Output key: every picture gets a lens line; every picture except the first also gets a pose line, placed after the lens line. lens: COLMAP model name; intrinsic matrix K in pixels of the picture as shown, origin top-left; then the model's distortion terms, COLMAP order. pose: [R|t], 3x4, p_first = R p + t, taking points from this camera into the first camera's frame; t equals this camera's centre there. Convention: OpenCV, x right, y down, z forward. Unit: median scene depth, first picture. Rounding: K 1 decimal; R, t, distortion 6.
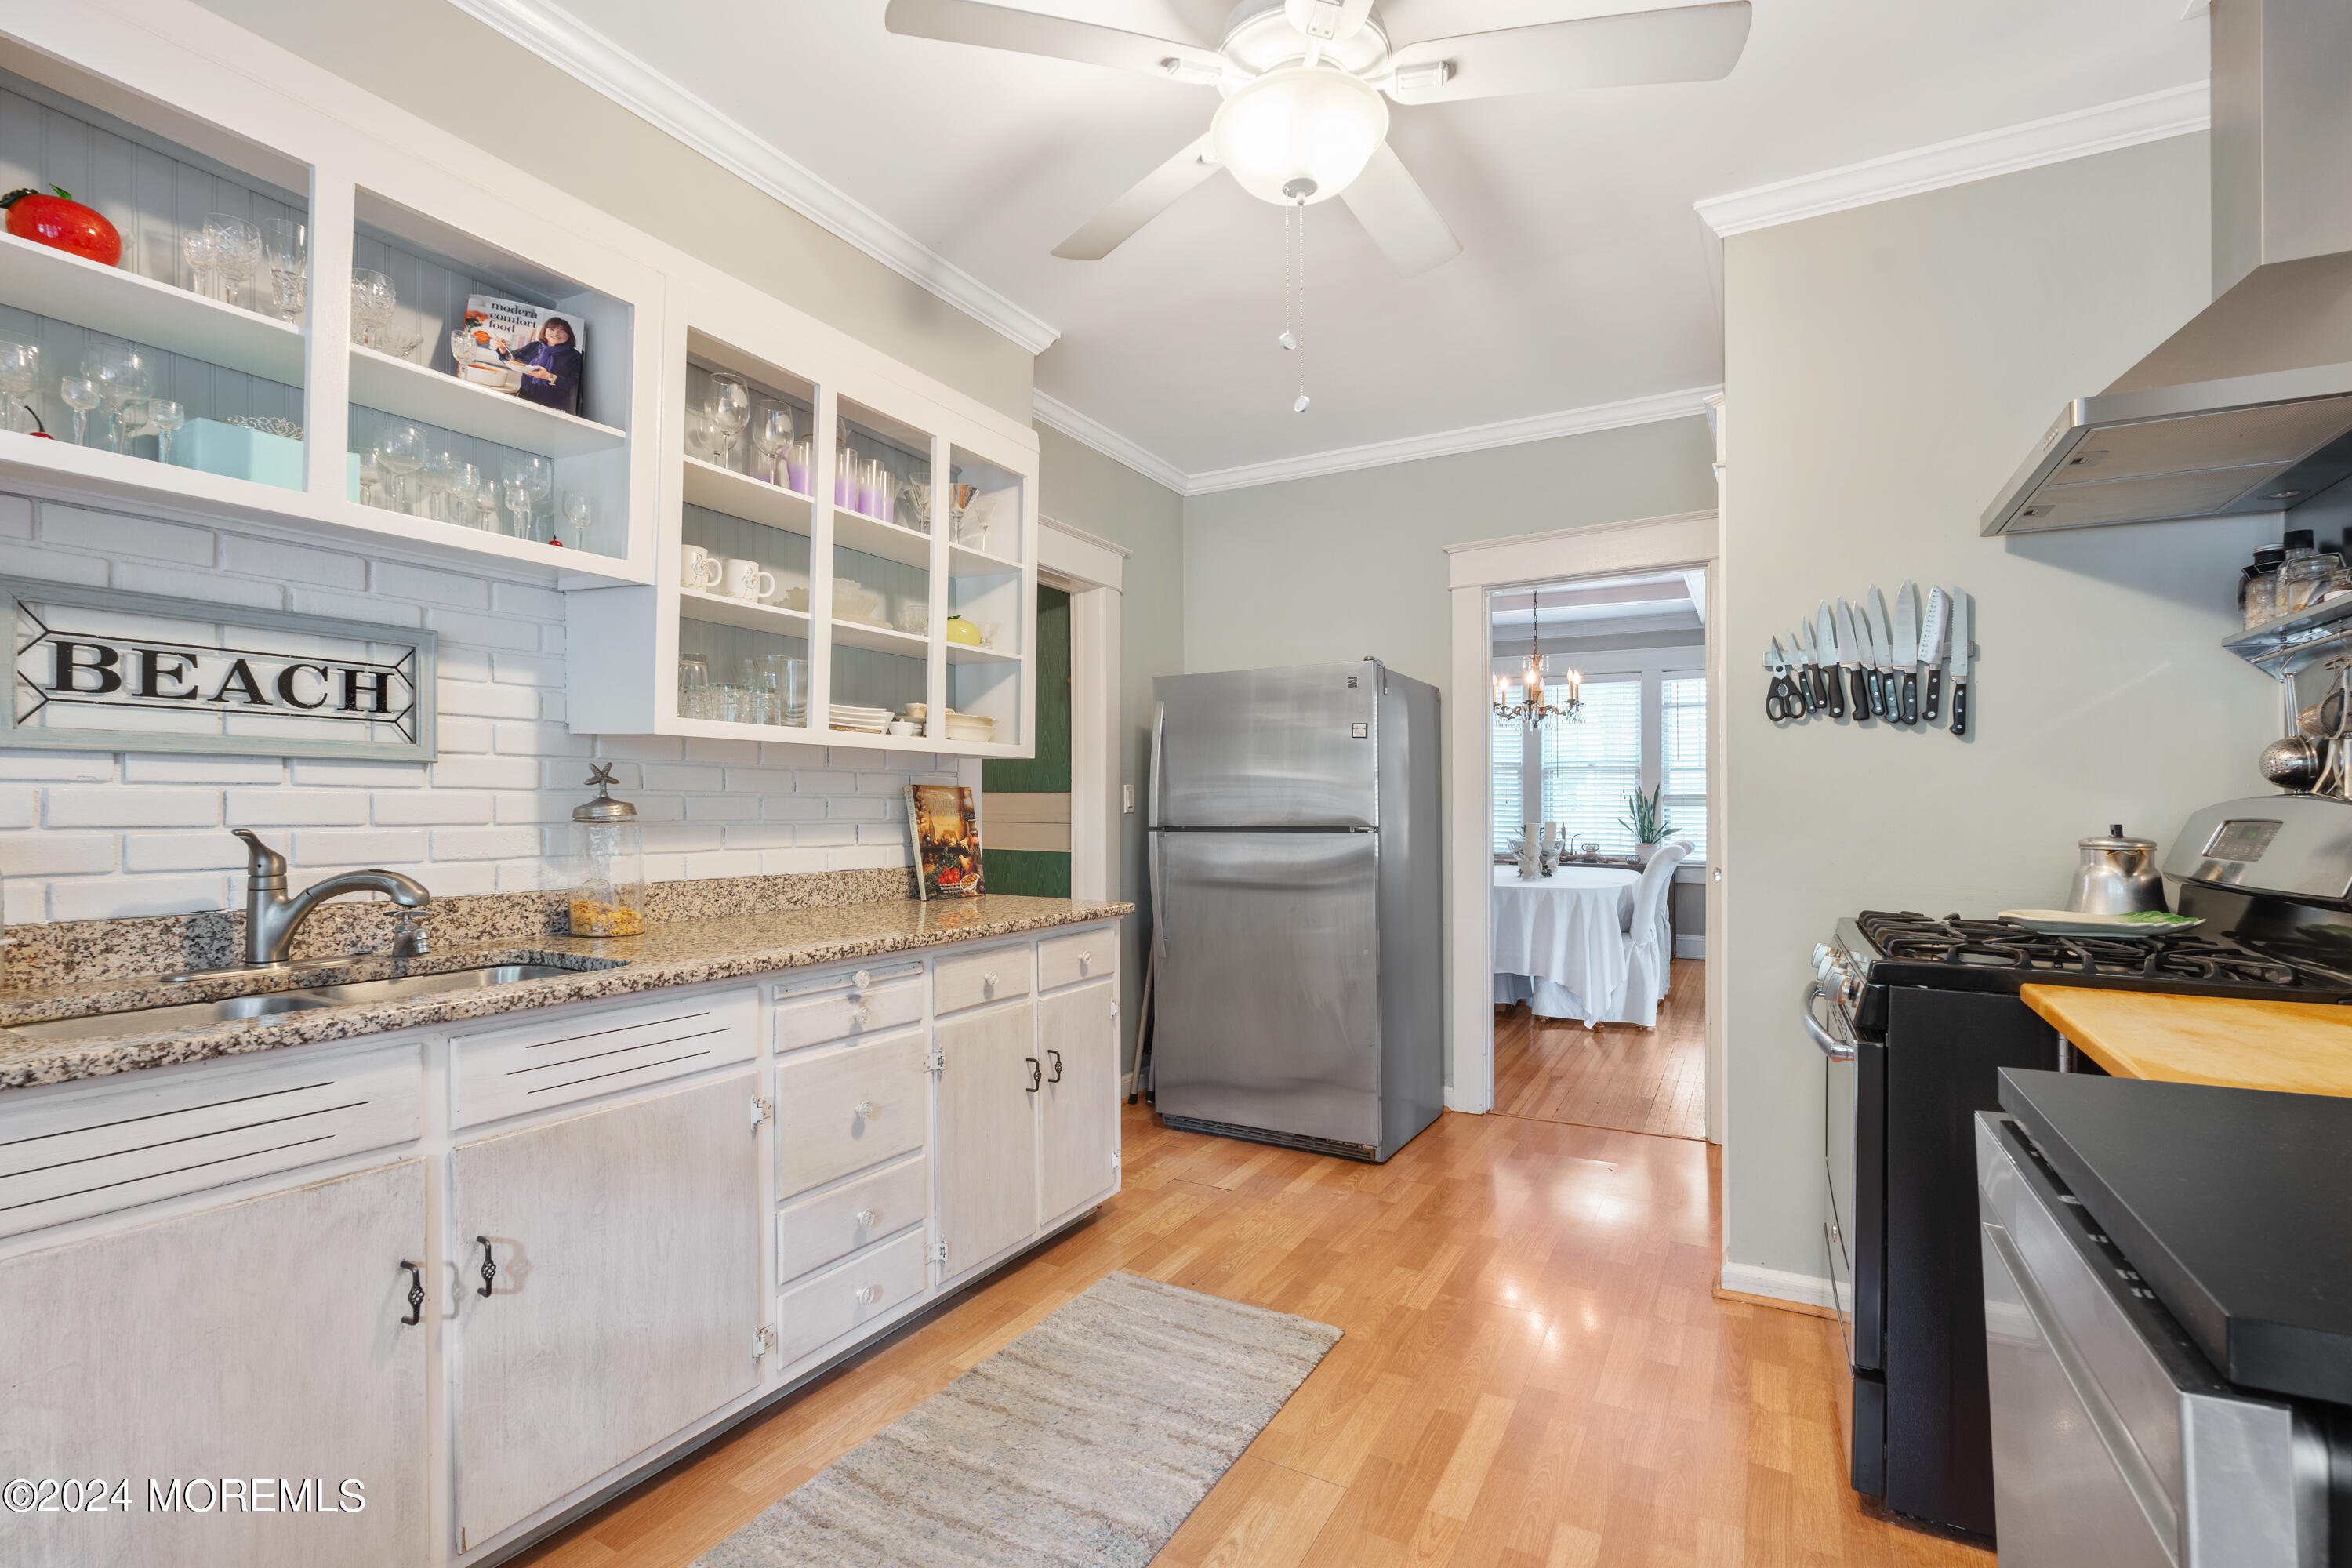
lens RADIAL K [[1085.6, 0, 1166.8], [0, 1085.6, 781.6], [0, 0, 1]] dist [0.000973, 0.000099]
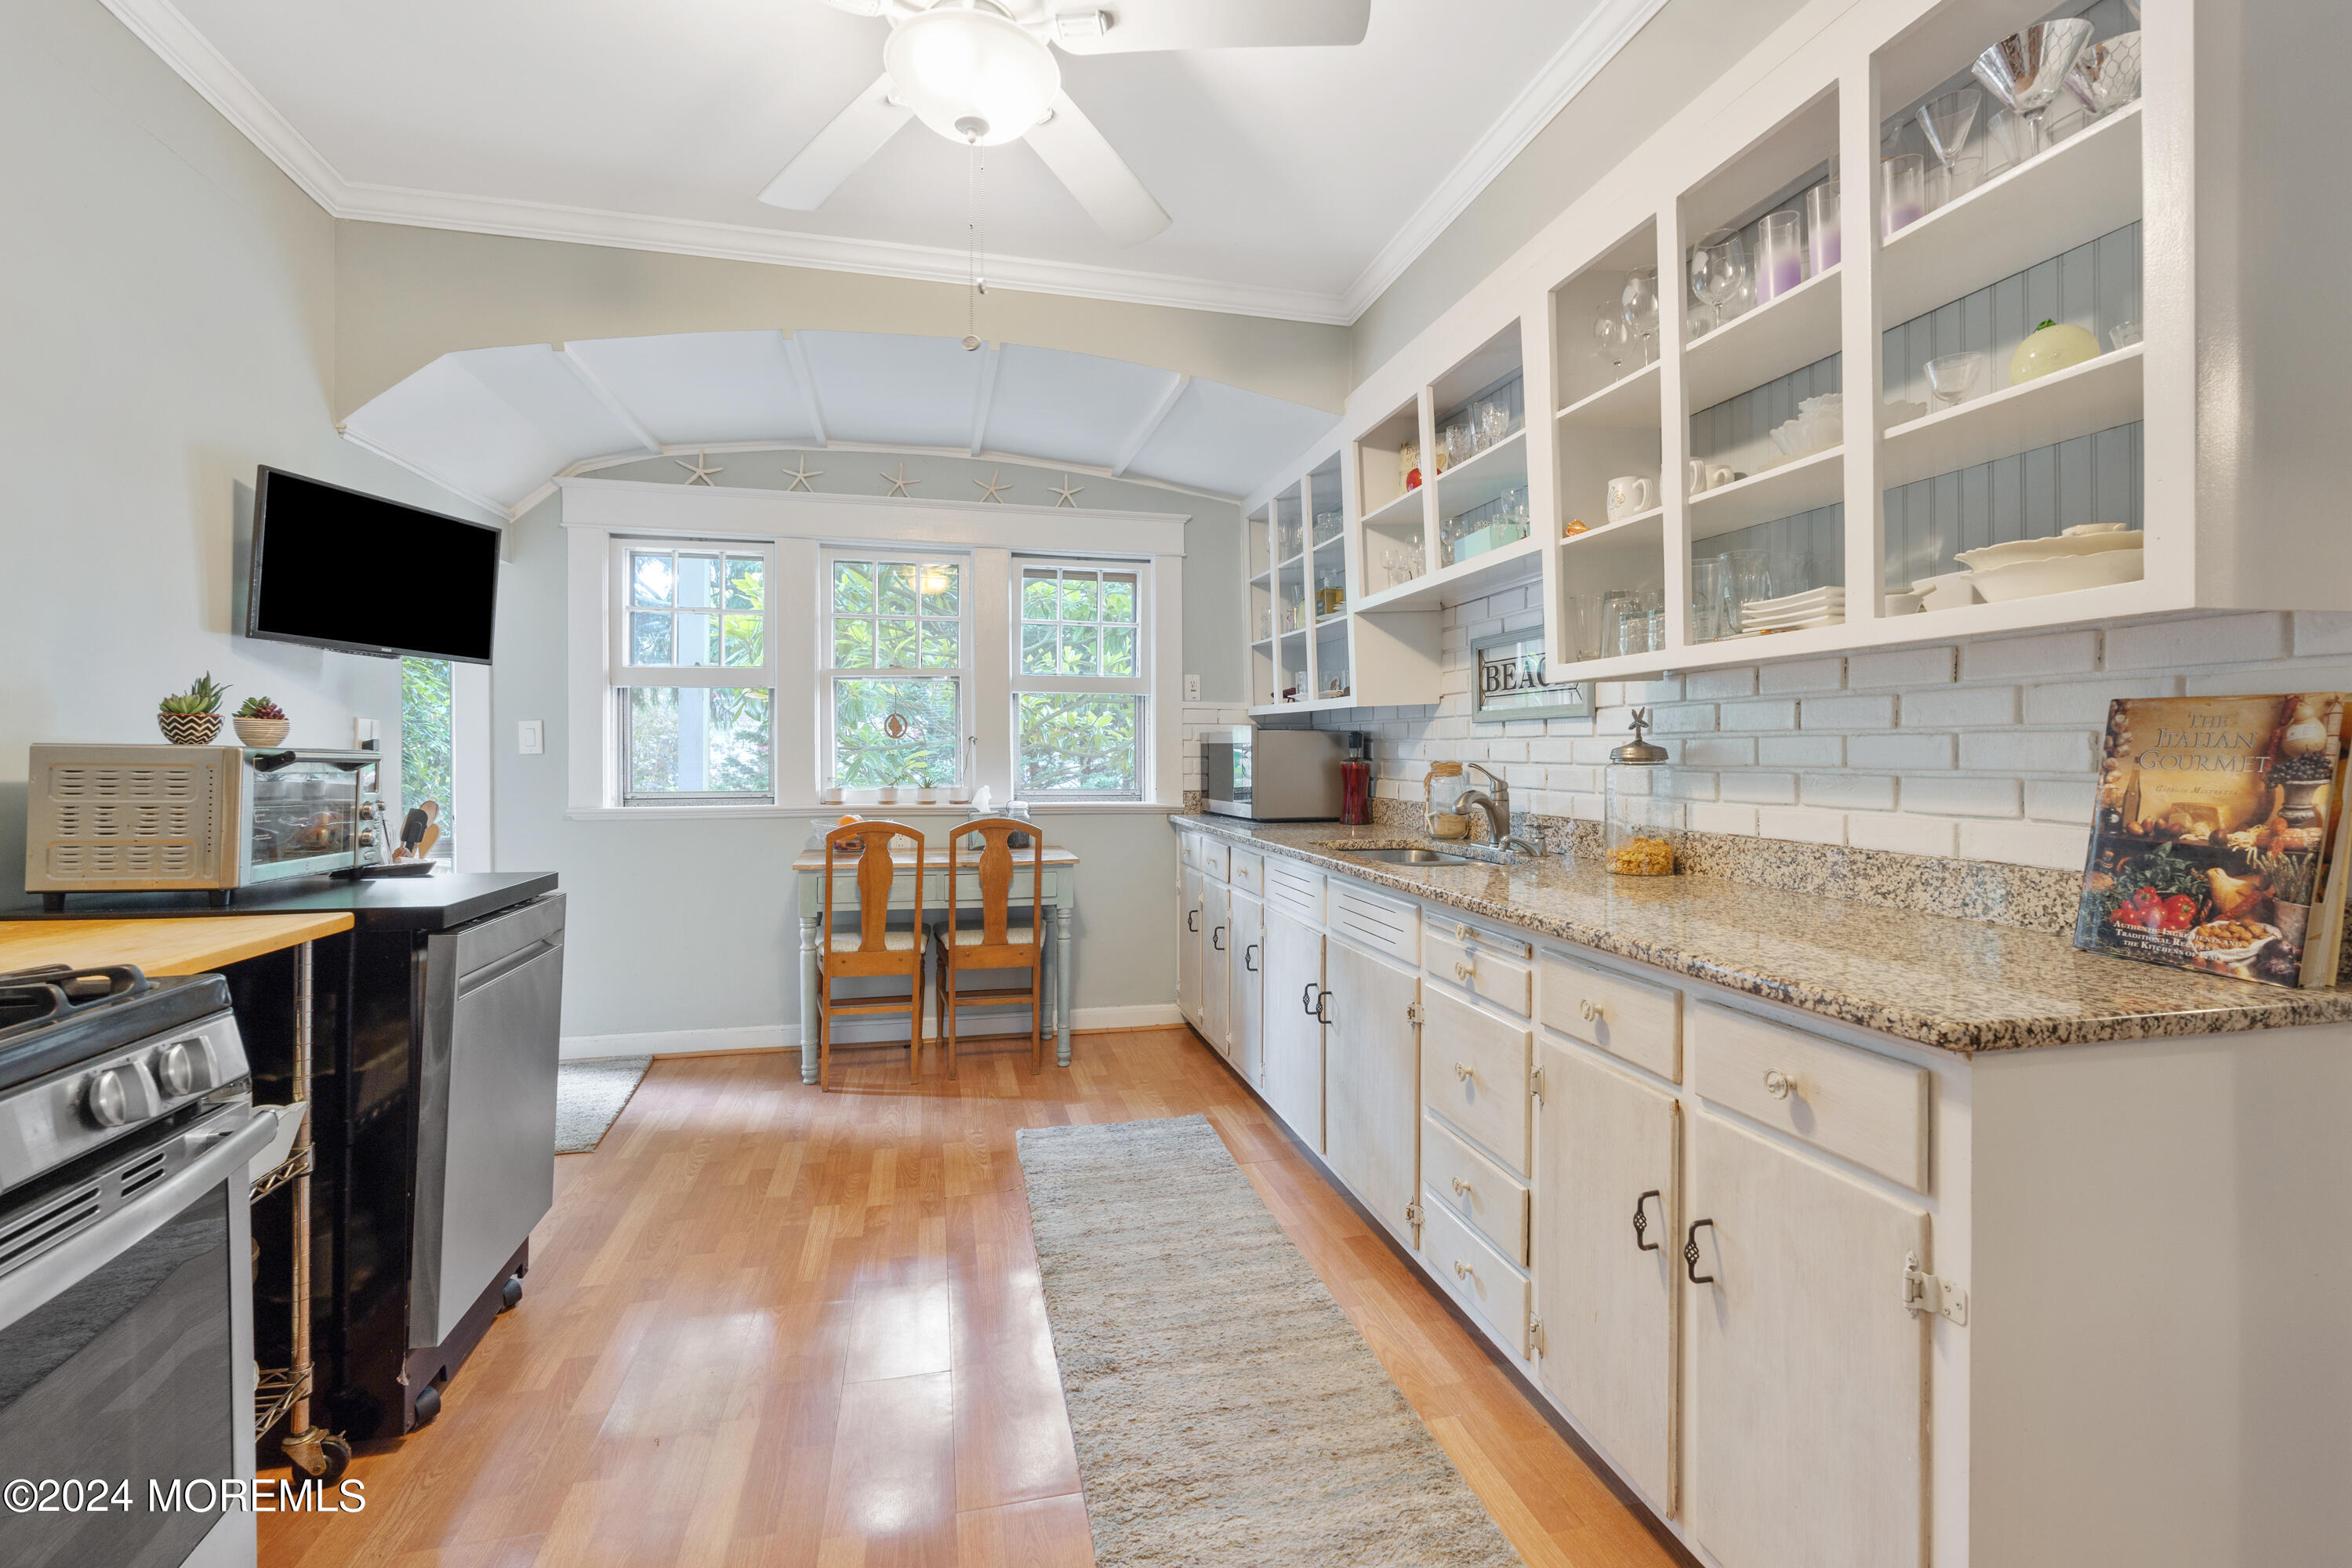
lens RADIAL K [[1085.6, 0, 1168.7], [0, 1085.6, 772.1], [0, 0, 1]] dist [0.000973, 0.000099]
pose [[-0.749404, 0.005652, -0.662089, 0.463256], [0.008981, 0.999958, -0.001630, 0.038448], [0.662053, -0.007167, -0.749423, 1.343505]]
